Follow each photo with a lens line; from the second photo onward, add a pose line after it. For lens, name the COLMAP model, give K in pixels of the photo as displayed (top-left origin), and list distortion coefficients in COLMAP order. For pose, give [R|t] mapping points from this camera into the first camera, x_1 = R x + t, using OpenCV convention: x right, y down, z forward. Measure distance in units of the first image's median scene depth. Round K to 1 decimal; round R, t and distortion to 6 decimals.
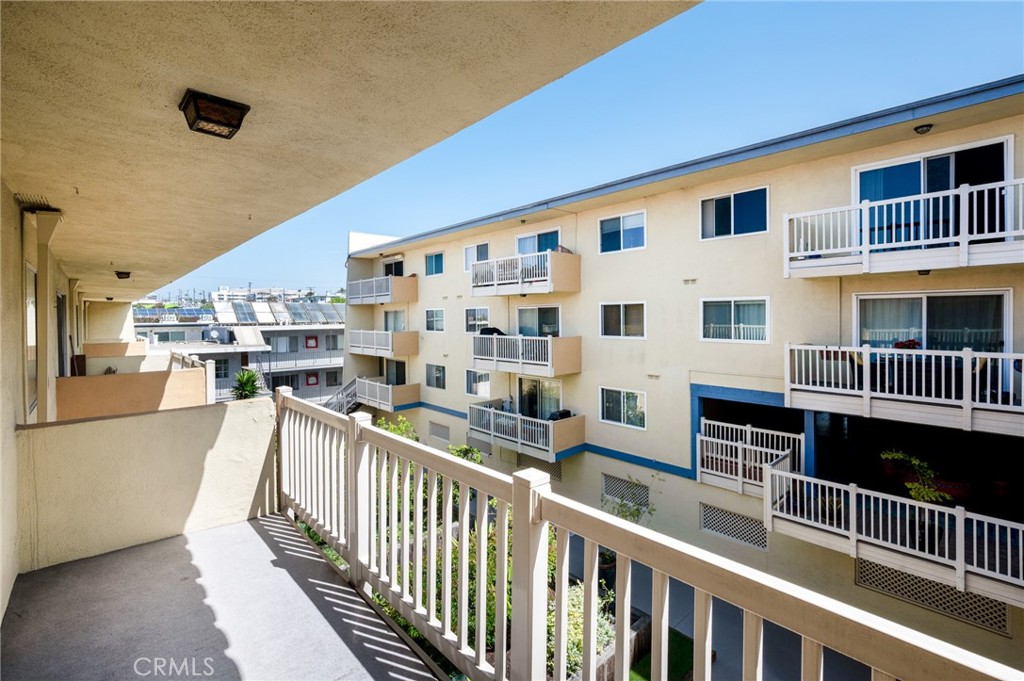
lens RADIAL K [[453.5, 0, 511.0], [0, 453.5, 320.7], [0, 0, 1]] dist [0.001005, -0.000006]
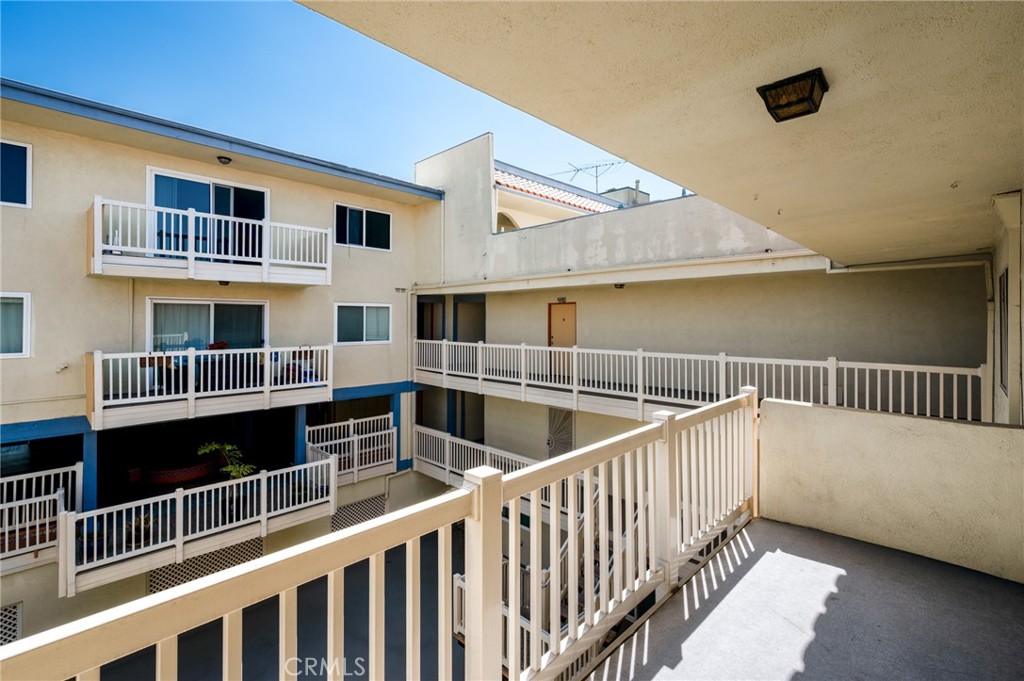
lens RADIAL K [[457.0, 0, 512.8], [0, 457.0, 316.5], [0, 0, 1]] dist [0.001018, 0.000288]
pose [[-0.053606, 0.012934, 0.998478, -0.292453], [0.007151, 0.999895, -0.012569, -0.000805], [-0.998537, 0.006466, -0.053693, 0.320113]]
